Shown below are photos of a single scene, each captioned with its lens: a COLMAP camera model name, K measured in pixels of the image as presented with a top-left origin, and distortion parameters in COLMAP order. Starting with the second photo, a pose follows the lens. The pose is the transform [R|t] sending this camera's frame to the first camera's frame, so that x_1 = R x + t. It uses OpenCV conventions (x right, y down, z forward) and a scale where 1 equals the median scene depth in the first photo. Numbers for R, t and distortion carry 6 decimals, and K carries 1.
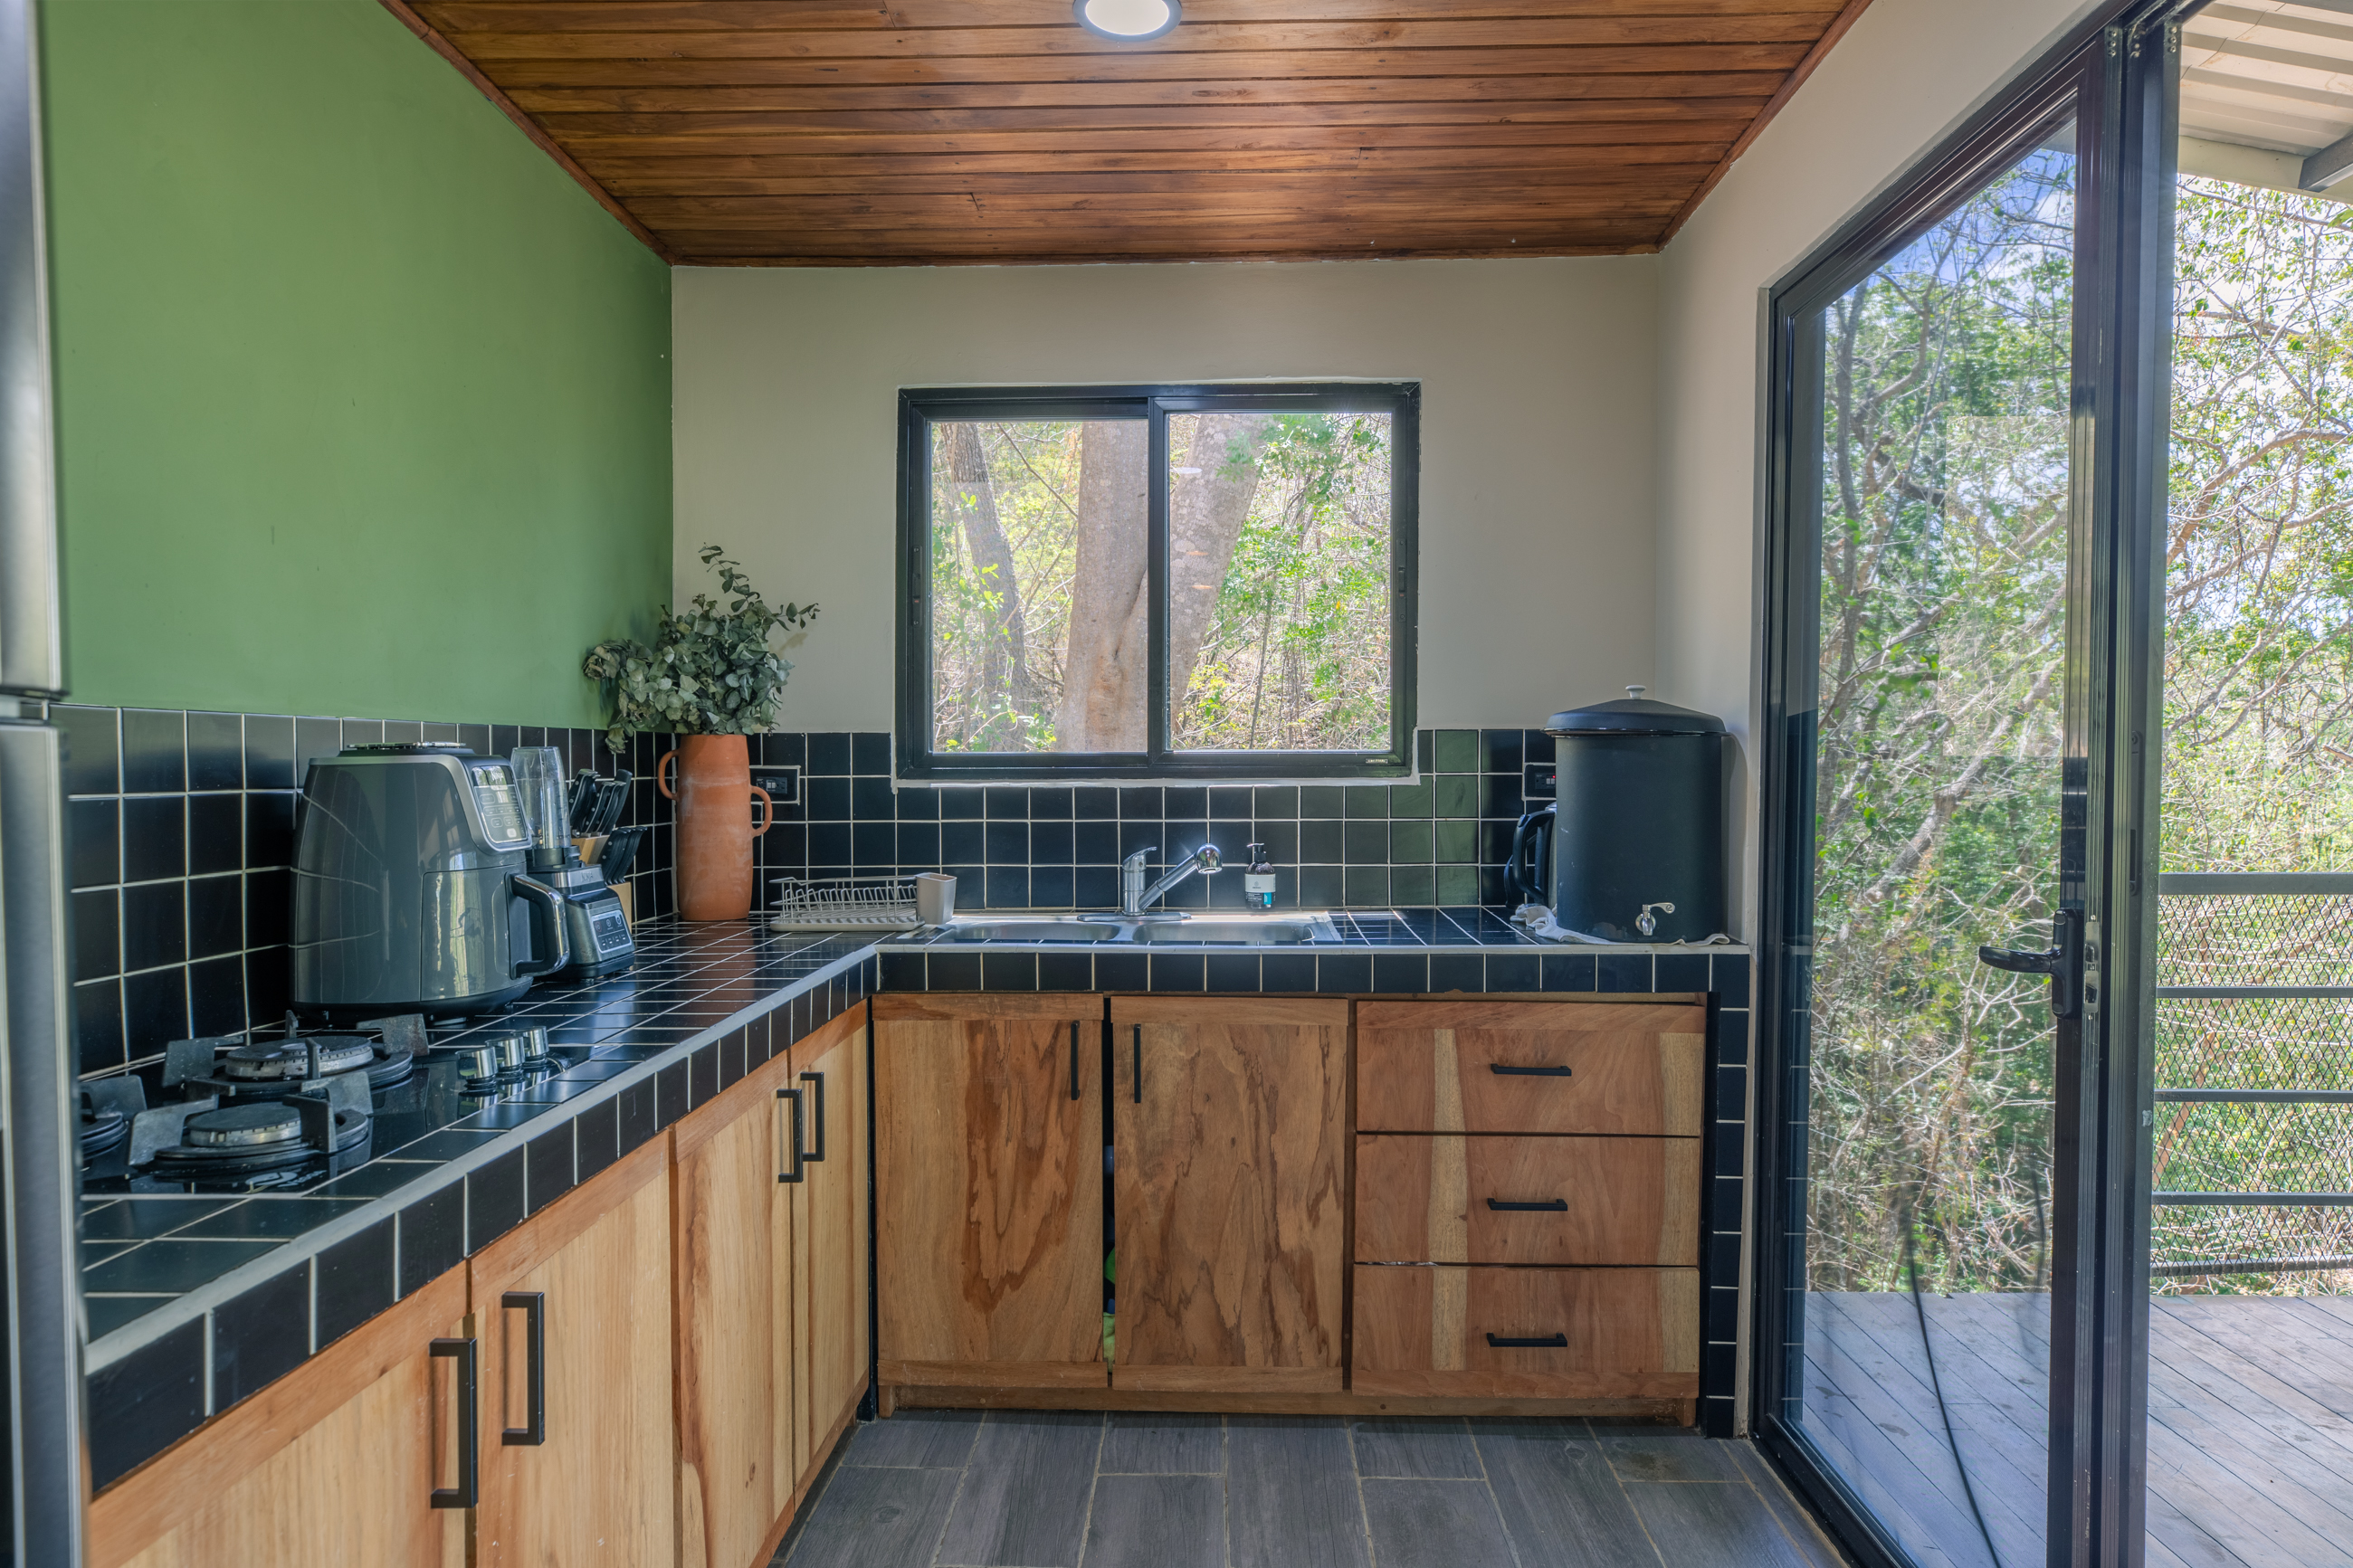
lens RADIAL K [[1456.1, 0, 1188.4], [0, 1456.1, 784.0], [0, 0, 1]] dist [-0.016202, 0.011457]
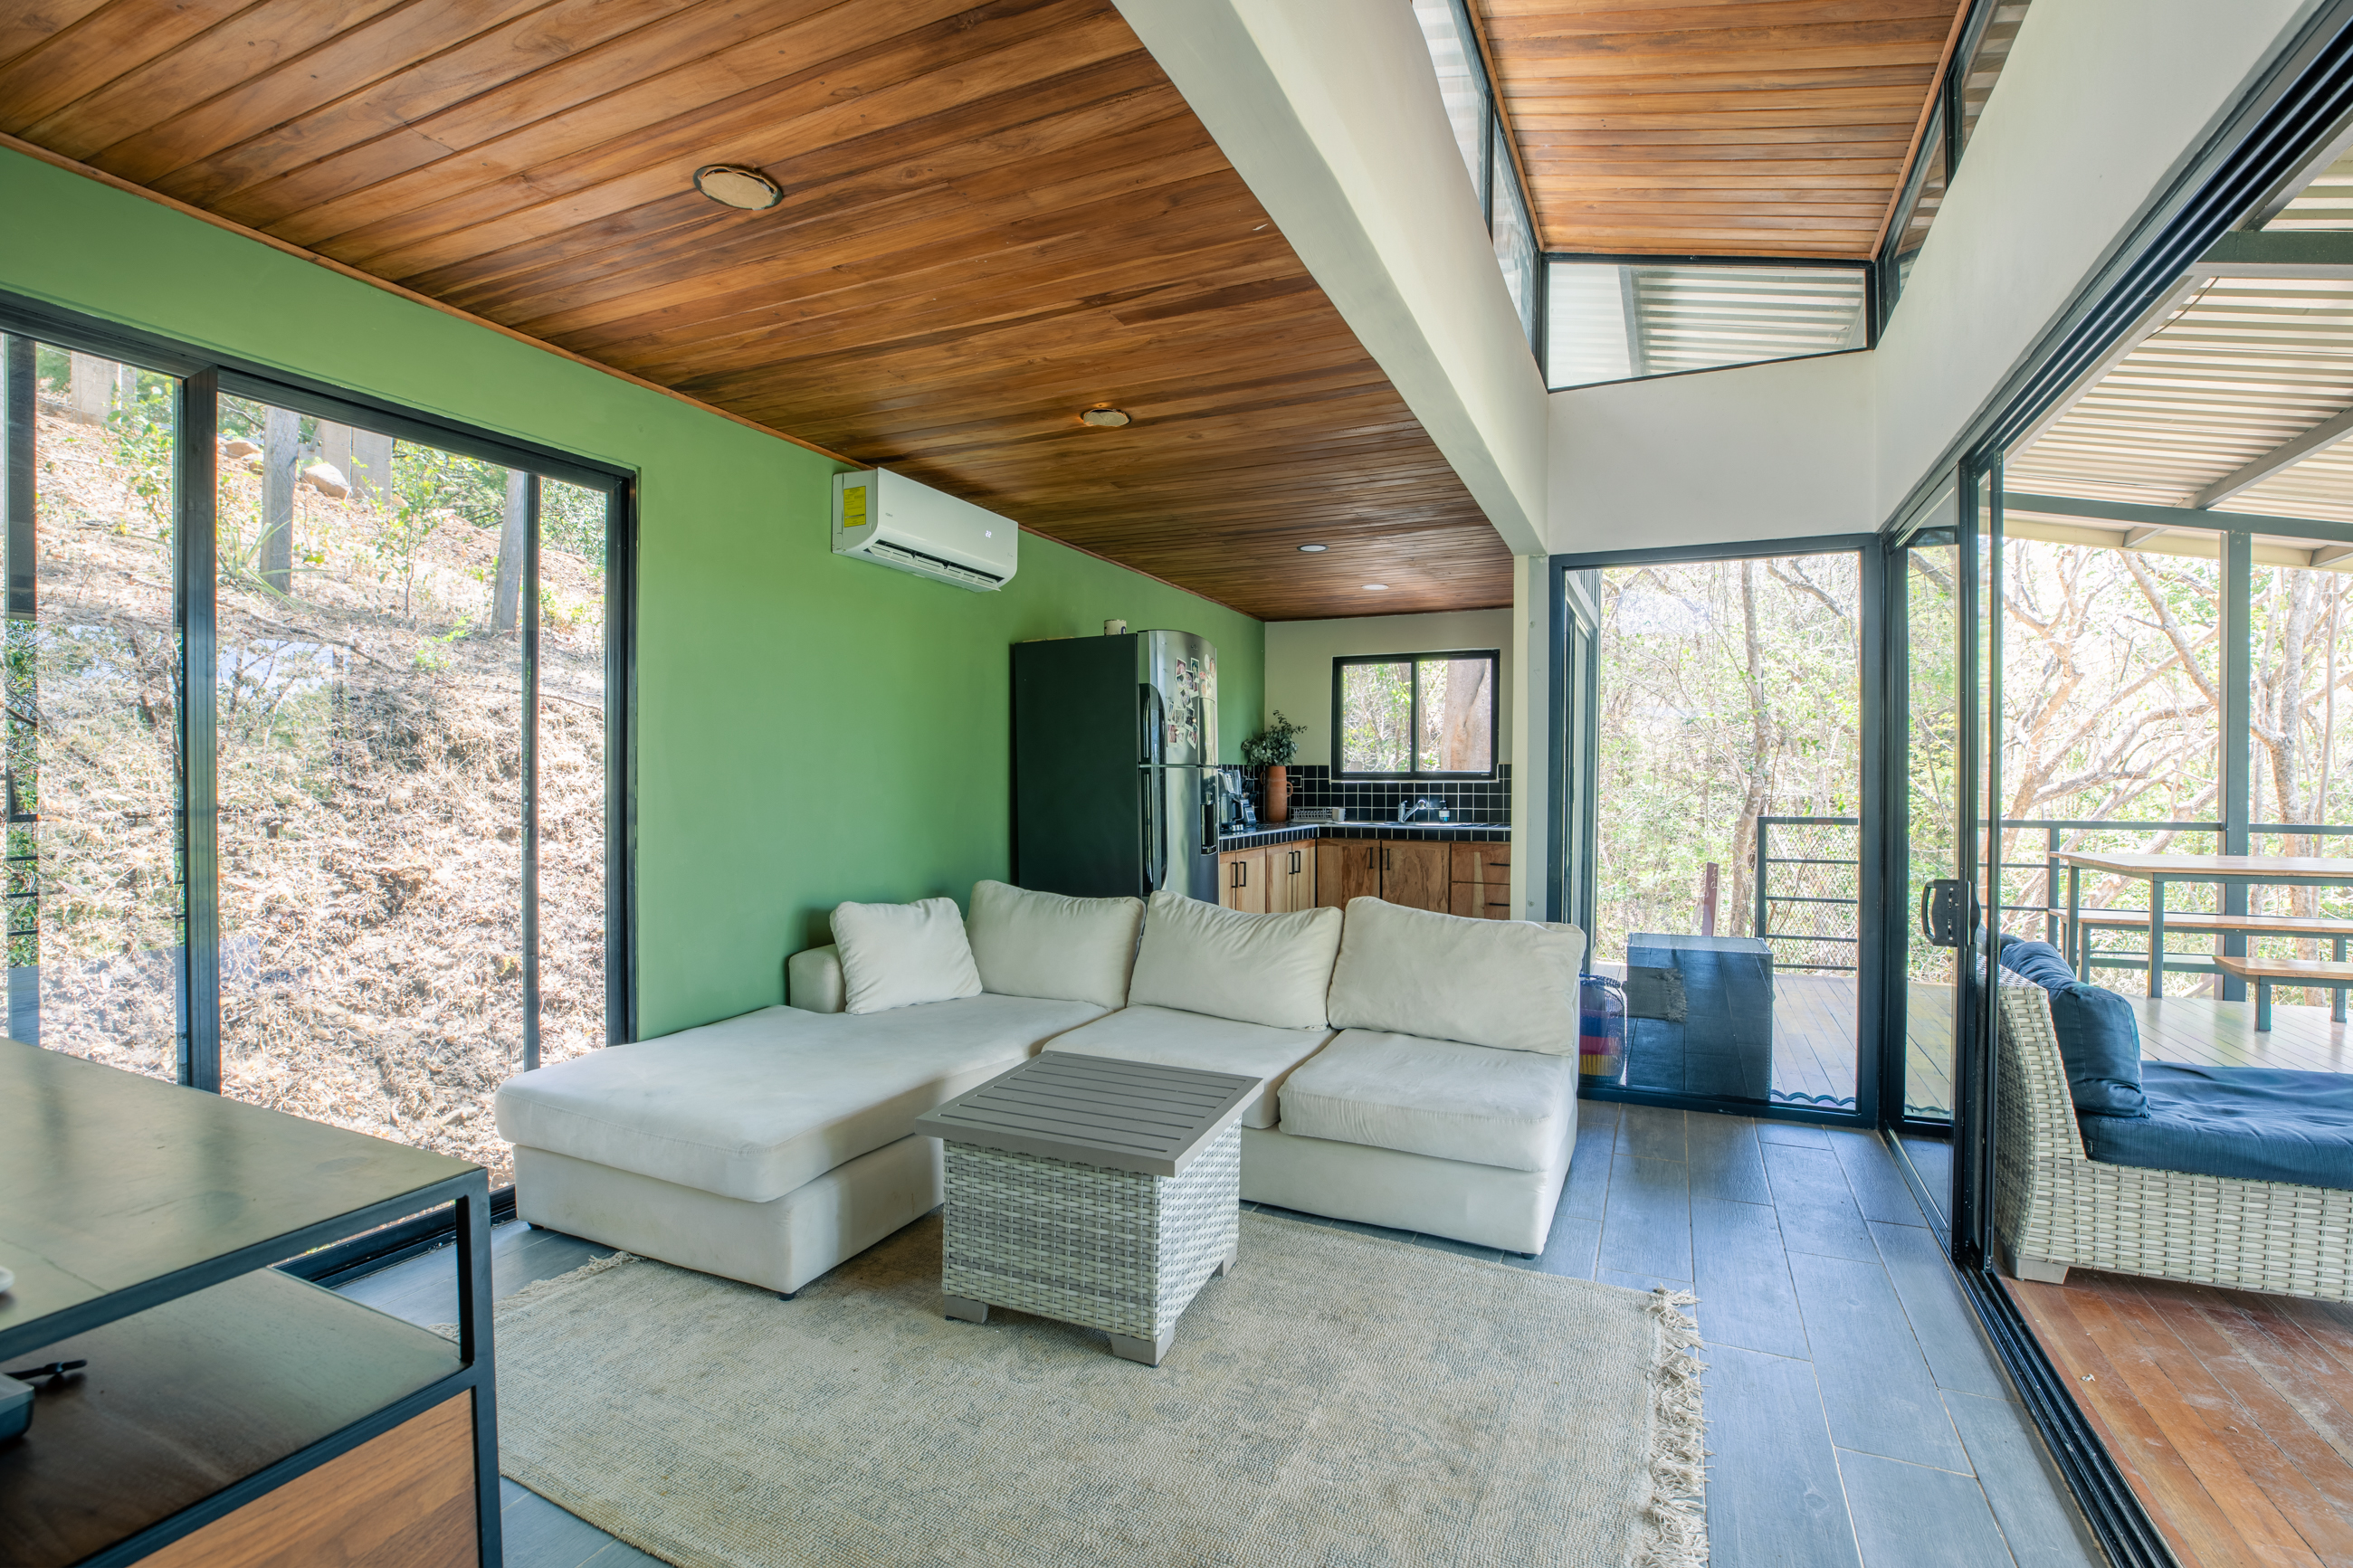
lens RADIAL K [[1076.8, 0, 1185.2], [0, 1076.8, 783.4], [0, 0, 1]] dist [-0.041248, 0.011509]
pose [[0.919545, 0.007356, -0.392916, 0.531084], [-0.011498, 0.999900, -0.008190, 0.034061], [0.392816, 0.012049, 0.919538, -1.586543]]
